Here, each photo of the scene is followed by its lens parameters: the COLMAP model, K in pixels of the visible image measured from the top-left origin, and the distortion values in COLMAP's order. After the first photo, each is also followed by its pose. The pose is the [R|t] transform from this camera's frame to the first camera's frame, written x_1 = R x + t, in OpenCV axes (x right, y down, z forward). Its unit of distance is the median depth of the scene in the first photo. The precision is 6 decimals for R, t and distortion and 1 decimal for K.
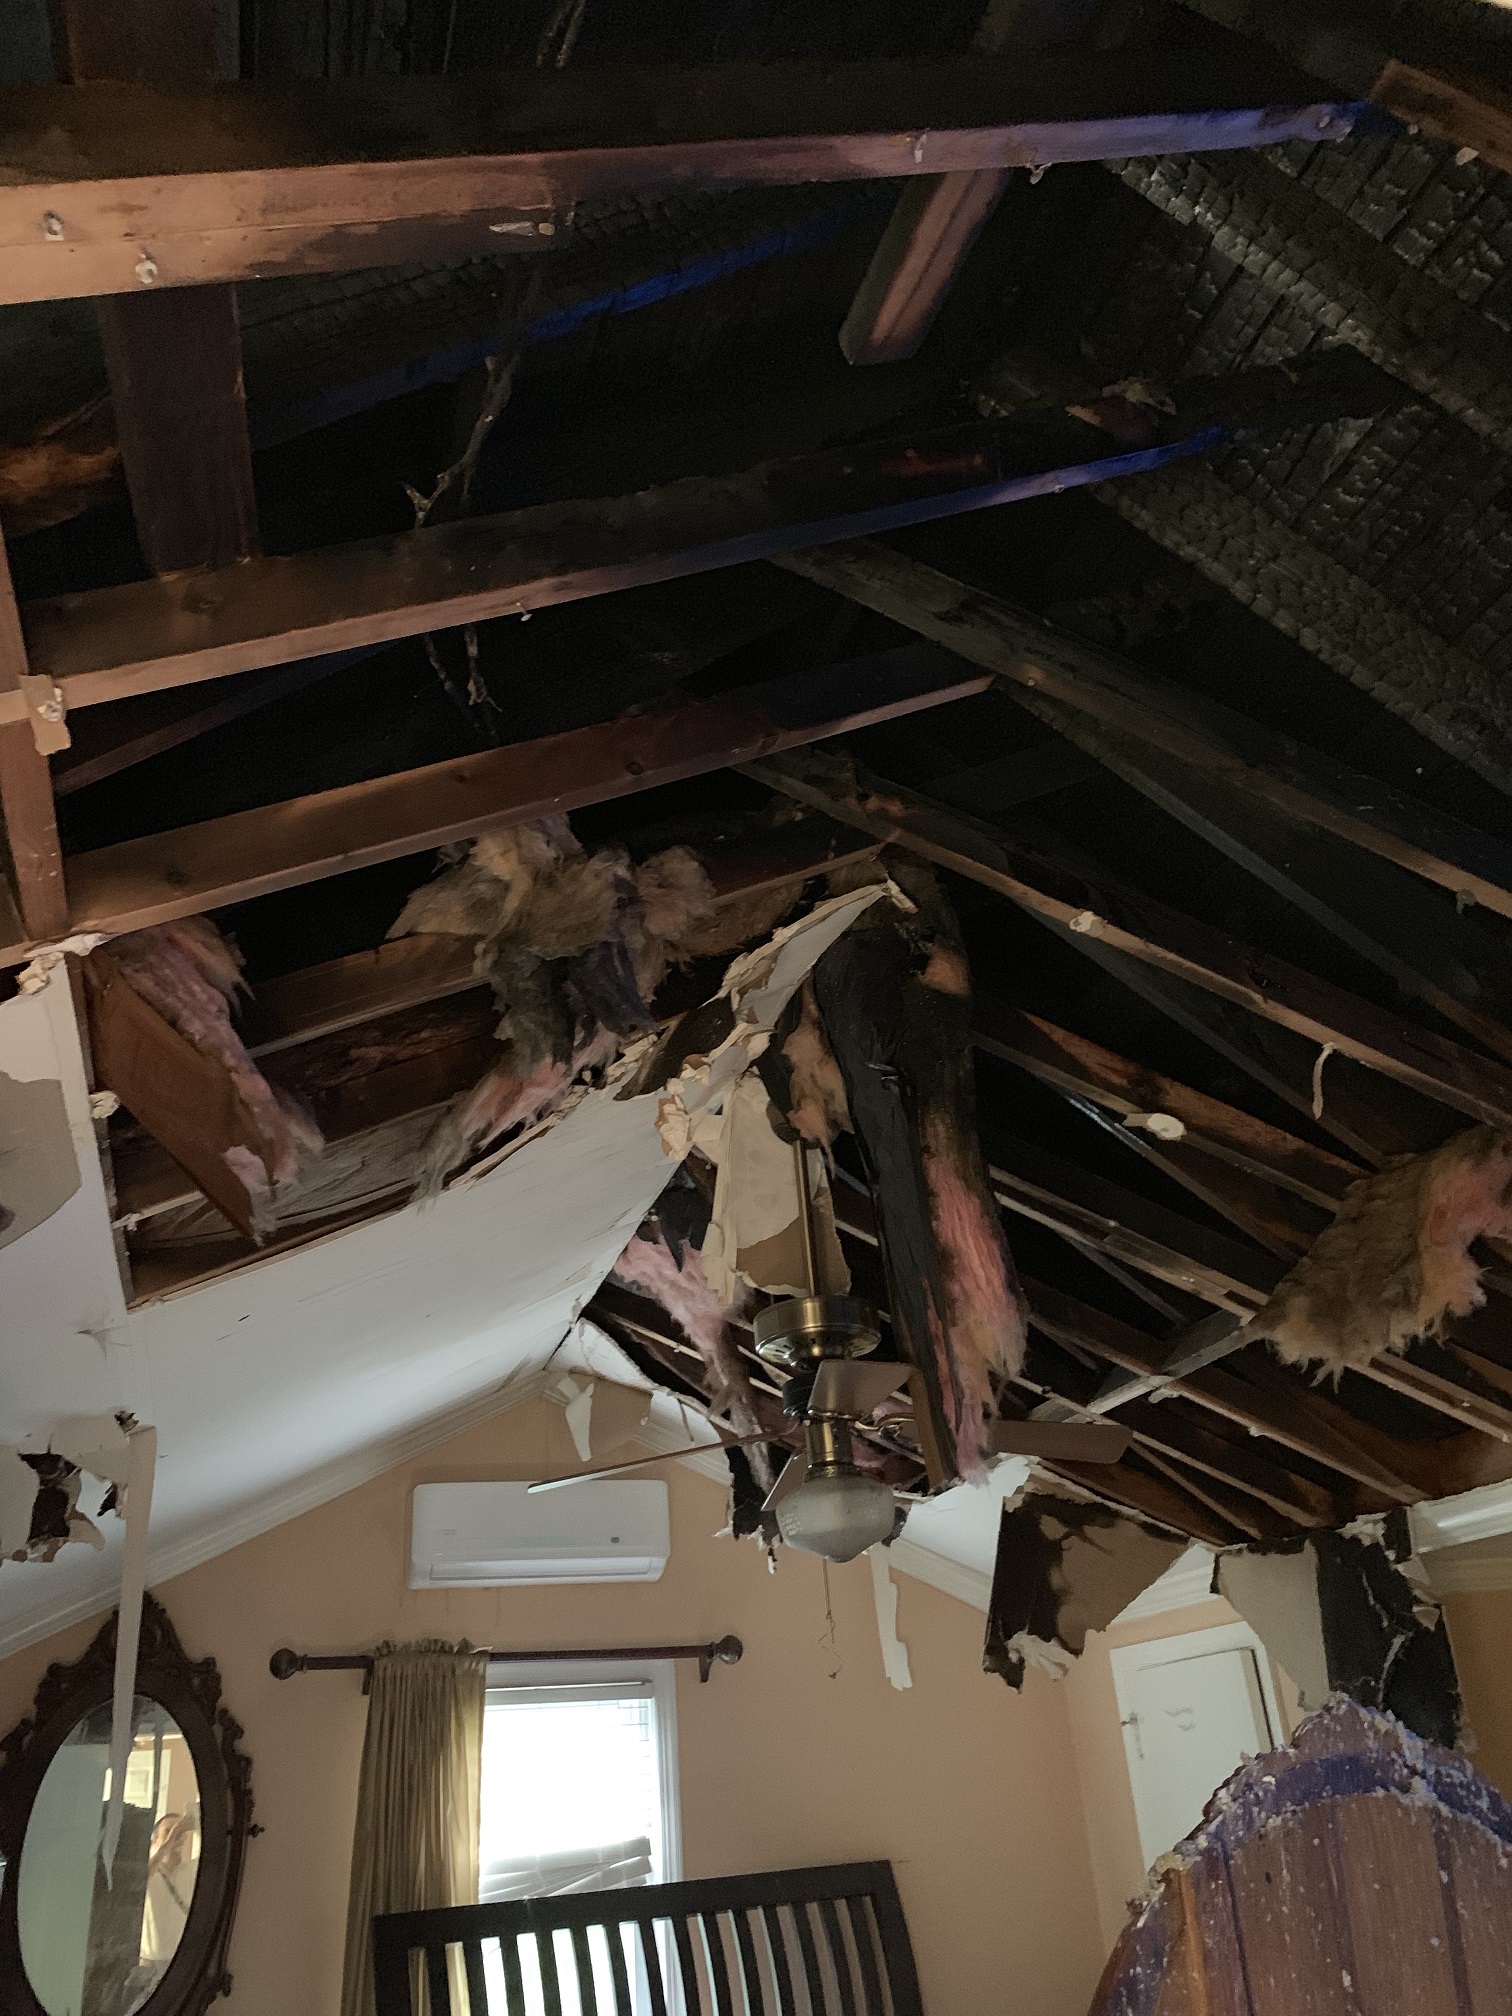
lens RADIAL K [[1561.0, 0, 752.4], [0, 1561.0, 979.3], [0, 0, 1]] dist [0.022975, -0.032446]
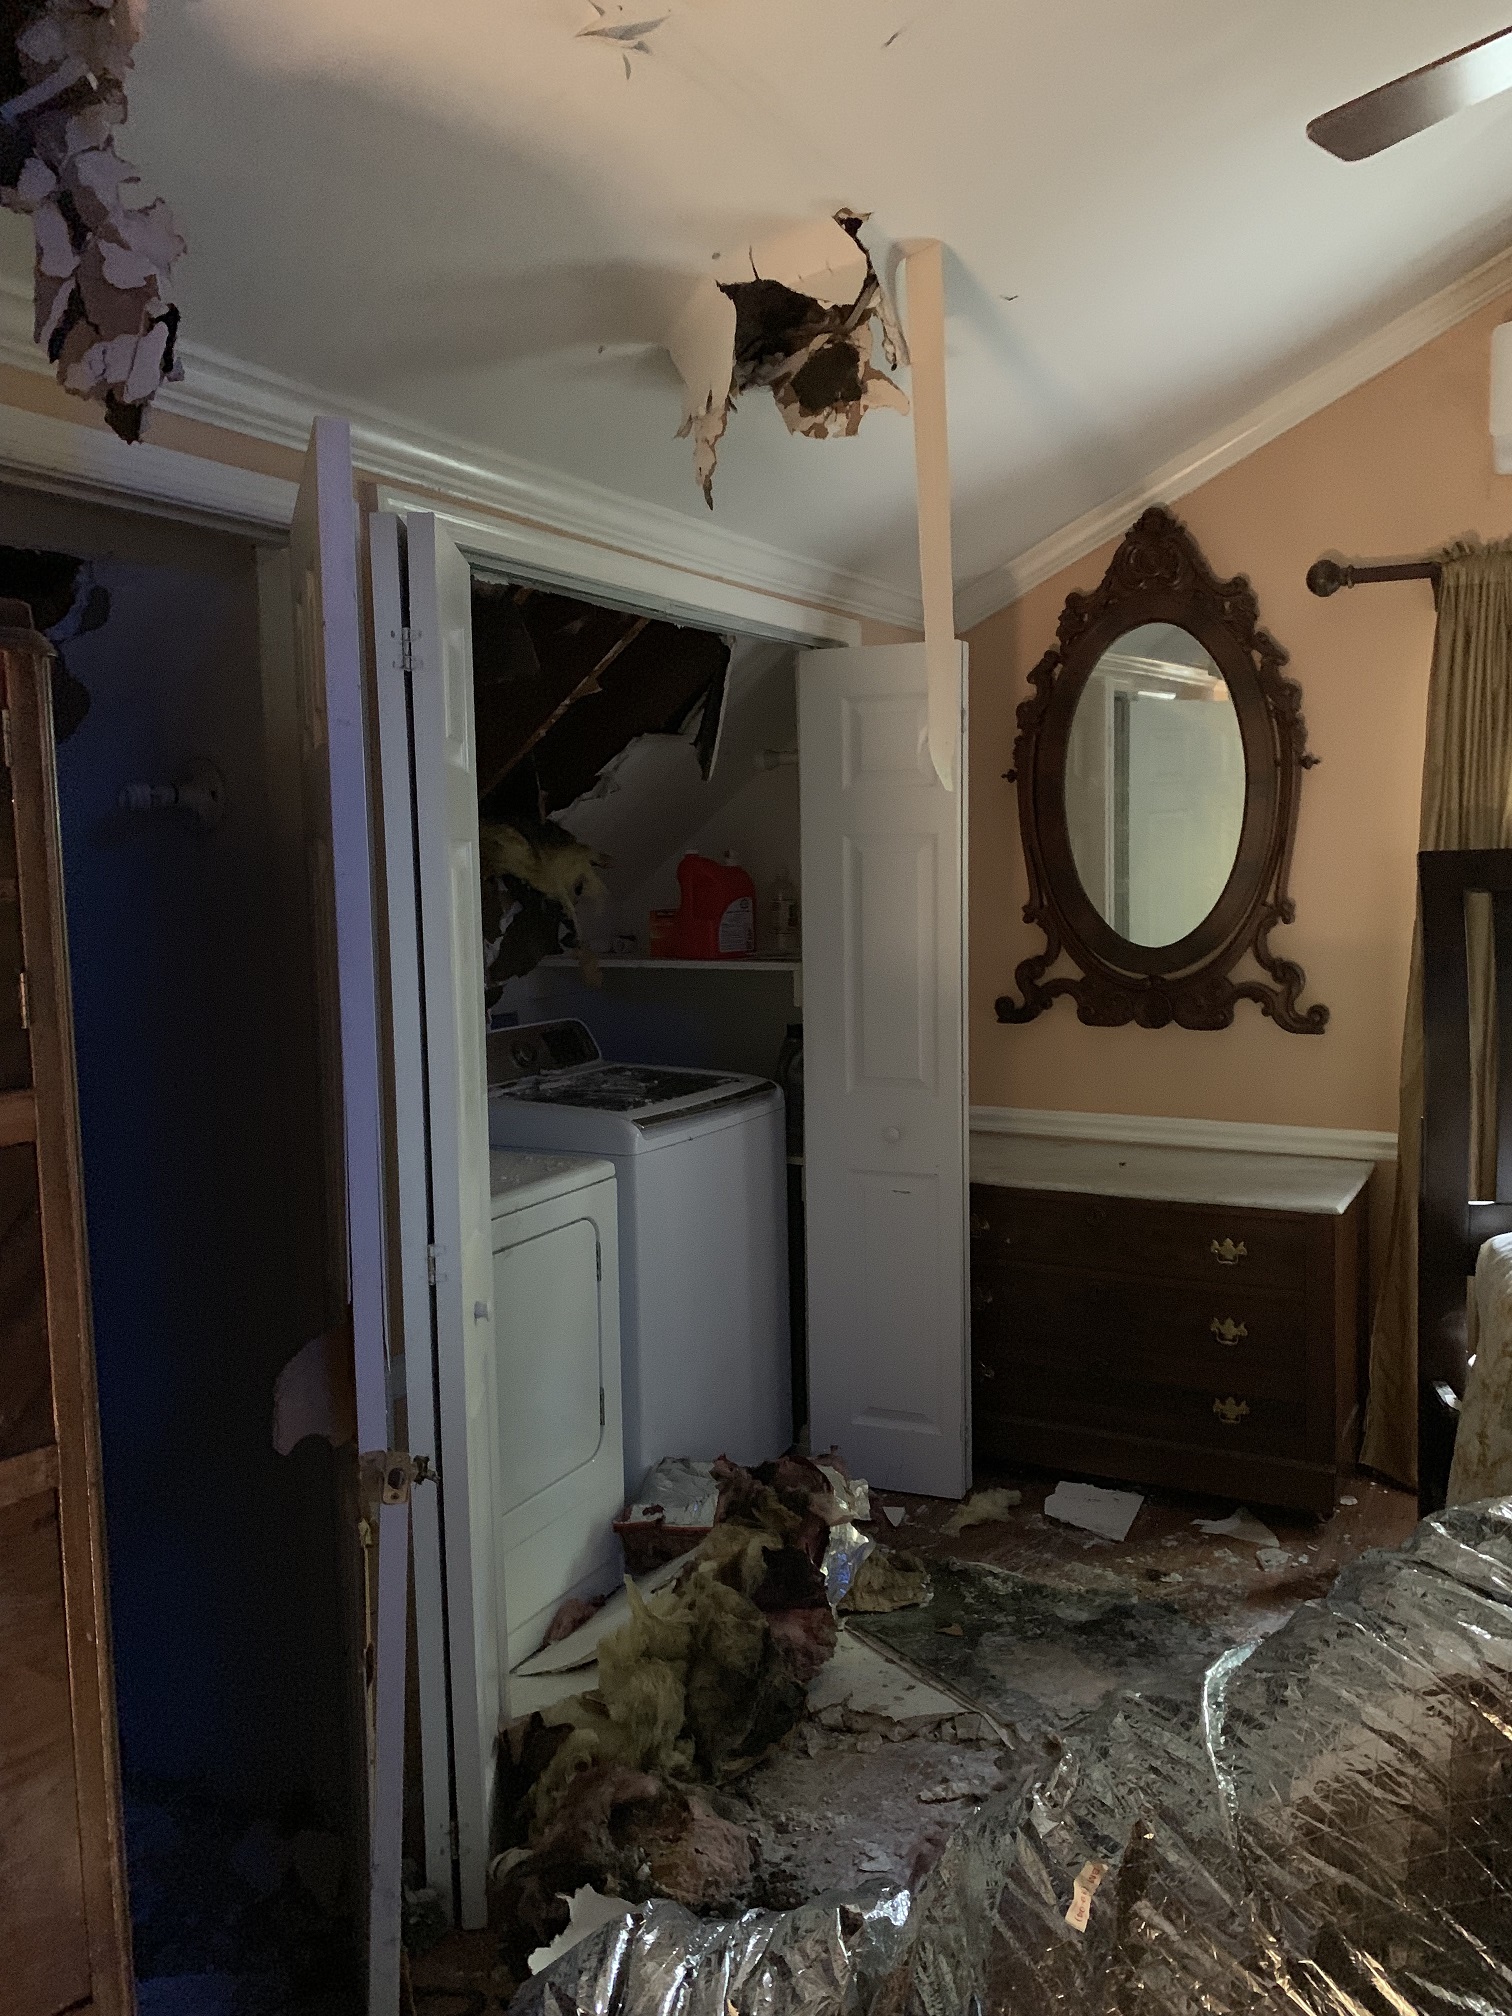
lens RADIAL K [[1561.0, 0, 763.0], [0, 1561.0, 998.8], [0, 0, 1]] dist [0.022975, -0.032446]
pose [[0.702797, 0.116543, -0.701780, 0.093396], [0.310836, 0.837031, 0.450290, 0.176572], [0.639889, -0.534600, 0.552036, 0.272079]]
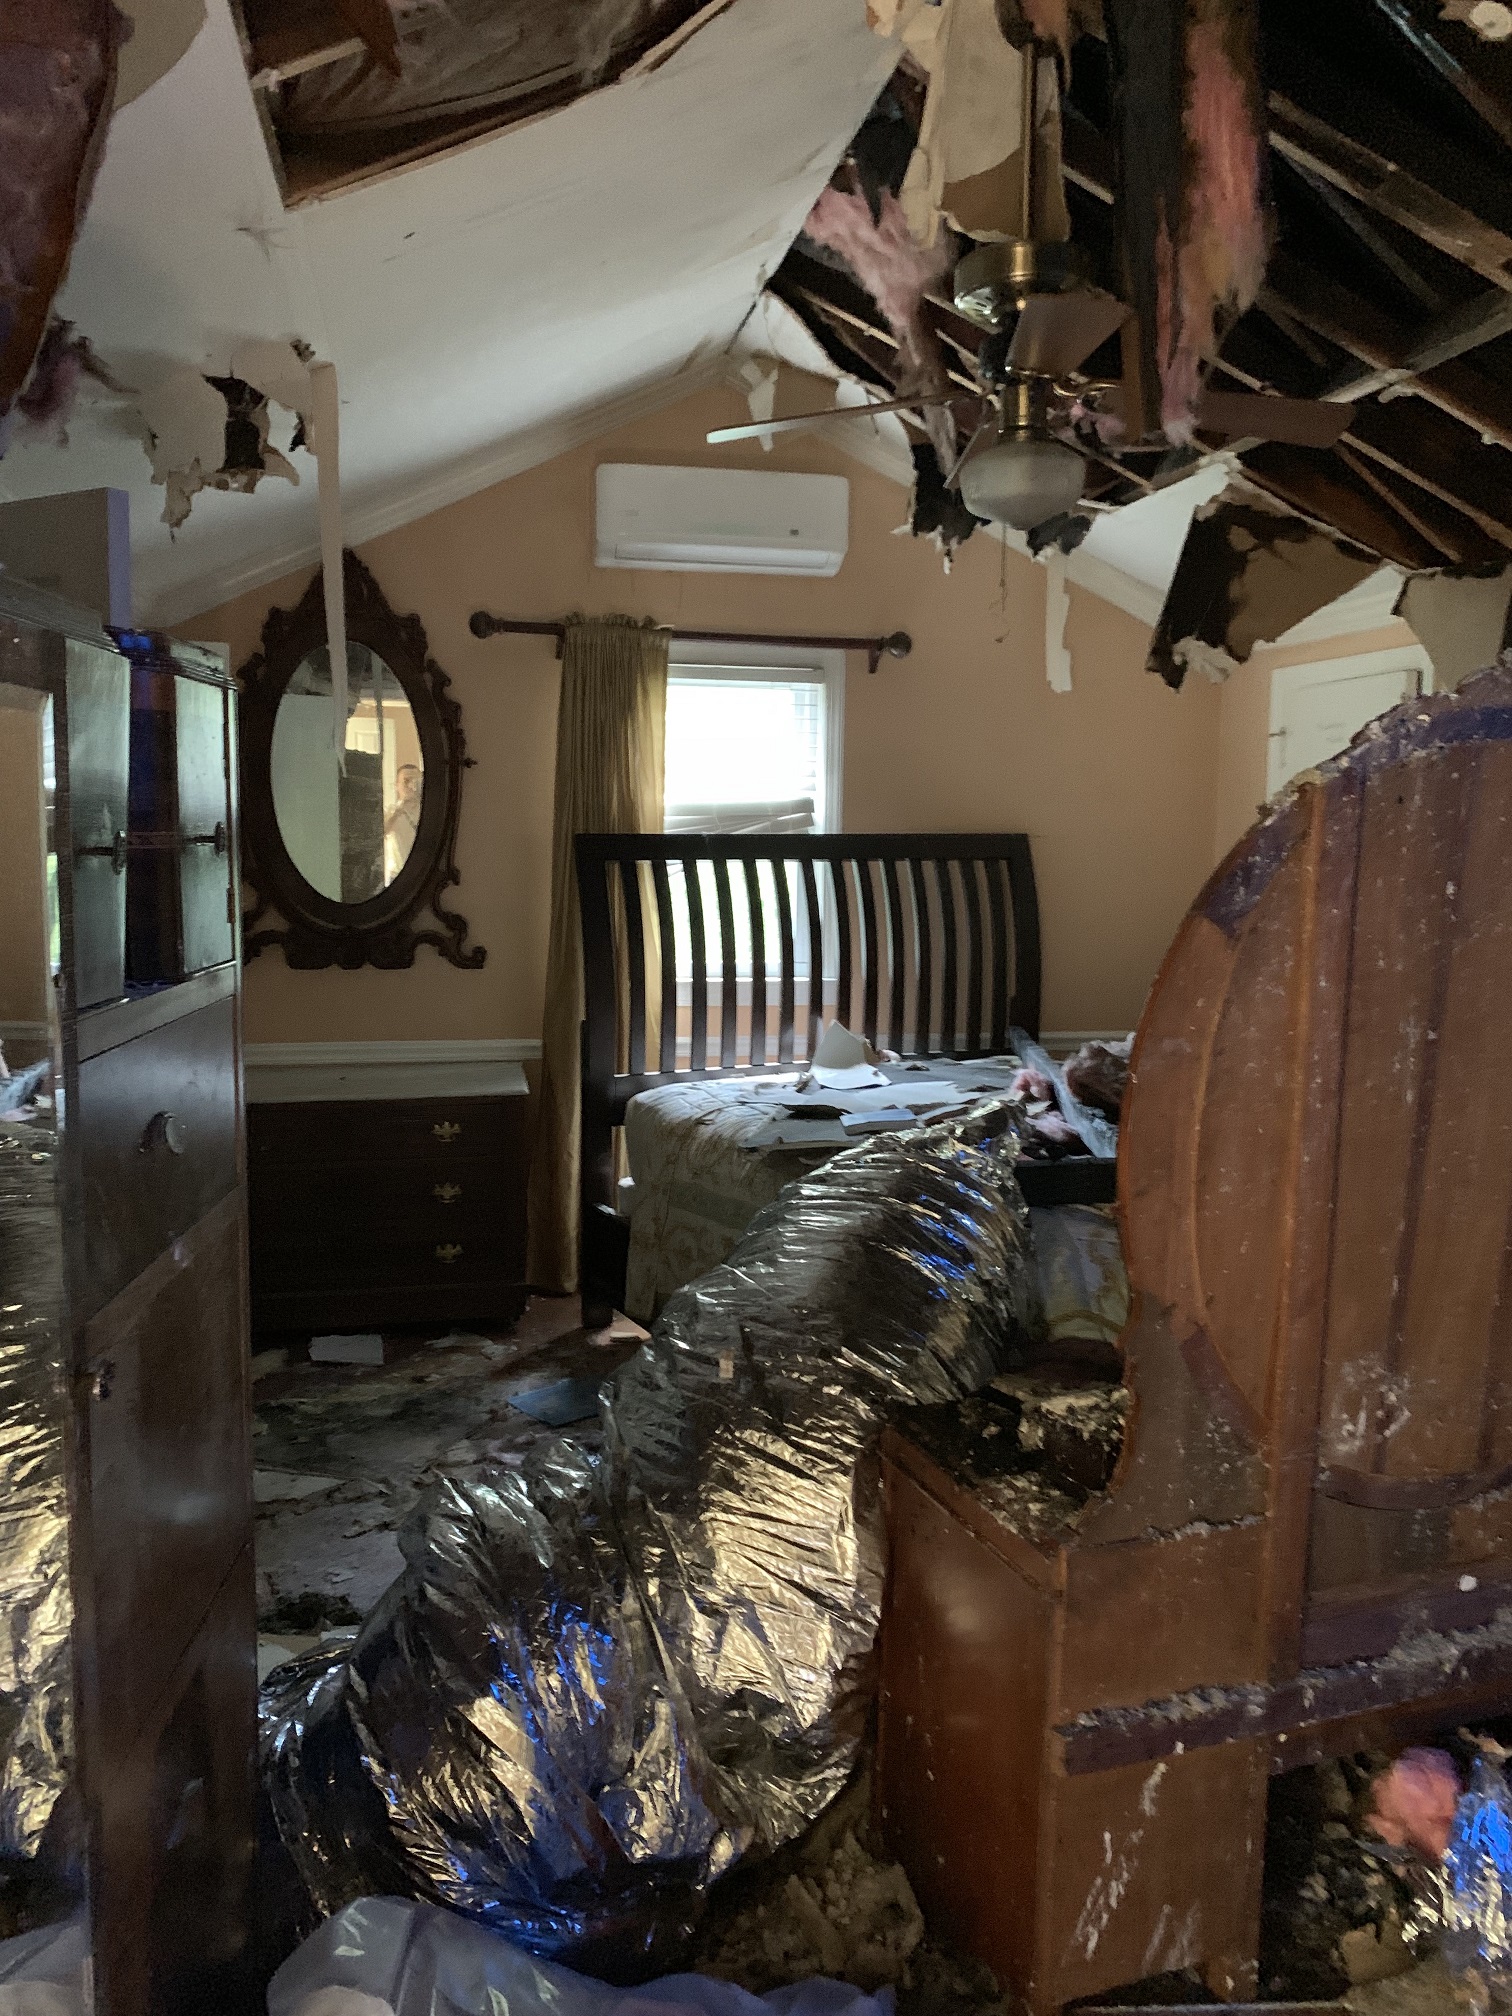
lens RADIAL K [[1561.0, 0, 745.5], [0, 1561.0, 1005.2], [0, 0, 1]] dist [0.022975, -0.032446]
pose [[0.991876, 0.088568, -0.091310, 0.000389], [-0.020767, 0.820912, 0.570677, 0.038598], [0.125501, -0.564145, 0.816082, 0.002845]]
